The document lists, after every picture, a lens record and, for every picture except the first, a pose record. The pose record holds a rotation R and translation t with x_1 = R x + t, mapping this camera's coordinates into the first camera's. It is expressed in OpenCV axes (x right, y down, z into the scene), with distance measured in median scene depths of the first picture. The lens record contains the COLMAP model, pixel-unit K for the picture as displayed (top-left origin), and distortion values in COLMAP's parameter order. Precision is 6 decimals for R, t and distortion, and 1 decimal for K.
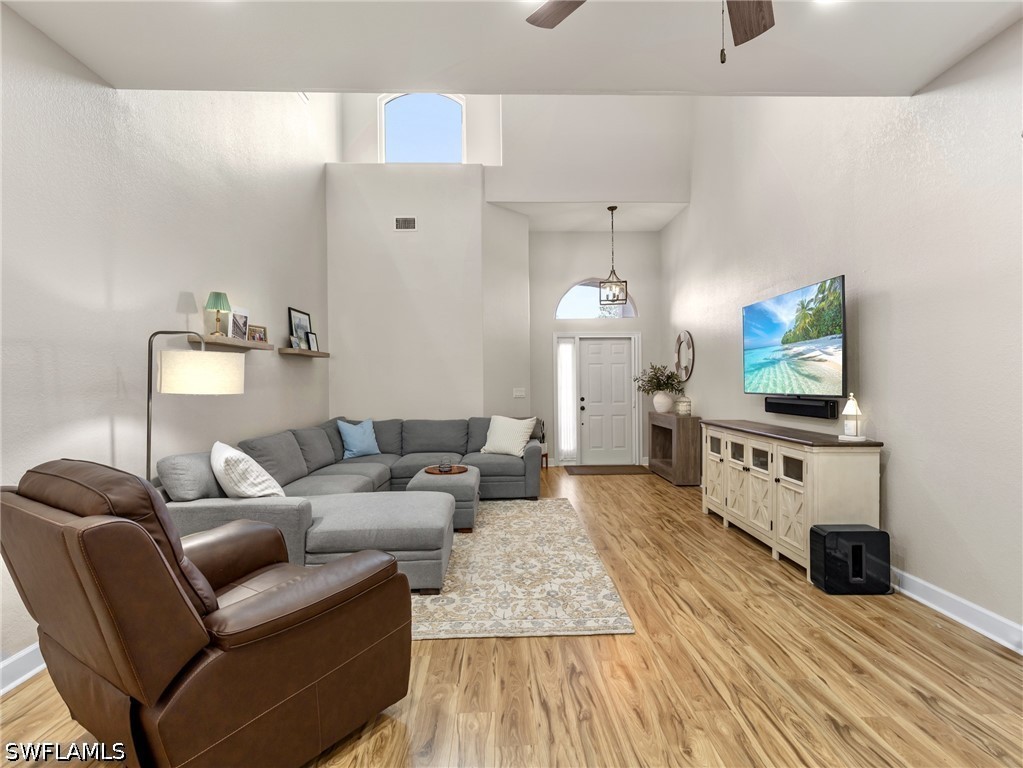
lens RADIAL K [[515.2, 0, 511.5], [0, 515.2, 384.0], [0, 0, 1]] dist [0.003368, -0.000287]
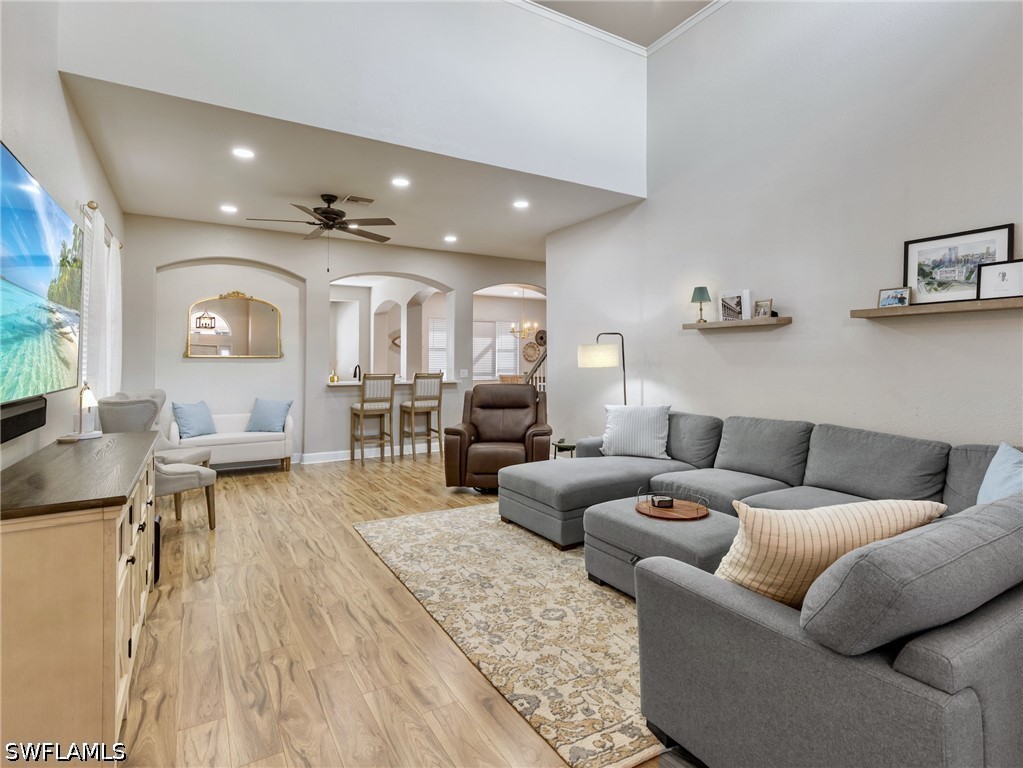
lens RADIAL K [[529.8, 0, 523.7], [0, 529.8, 344.9], [0, 0, 1]] dist [0.003092, -0.000151]
pose [[-0.859420, -0.004649, -0.511250, 0.398279], [0.007380, 0.999742, -0.021497, -0.014728], [0.511217, -0.022248, -0.859163, 1.710916]]
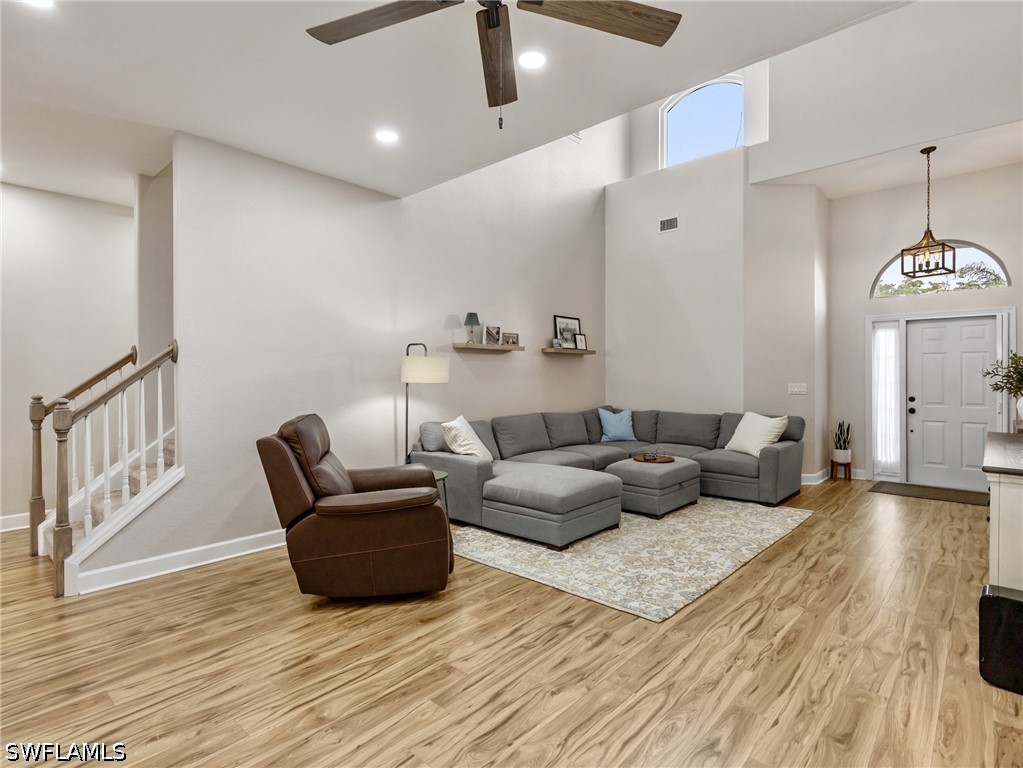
lens RADIAL K [[518.9, 0, 515.4], [0, 518.9, 374.9], [0, 0, 1]] dist [0.002041, -0.000624]
pose [[0.723110, 0.005869, -0.690708, 0.478504], [-0.007824, 0.999969, 0.000306, -0.004980], [0.690689, 0.005183, 0.723134, 0.034562]]
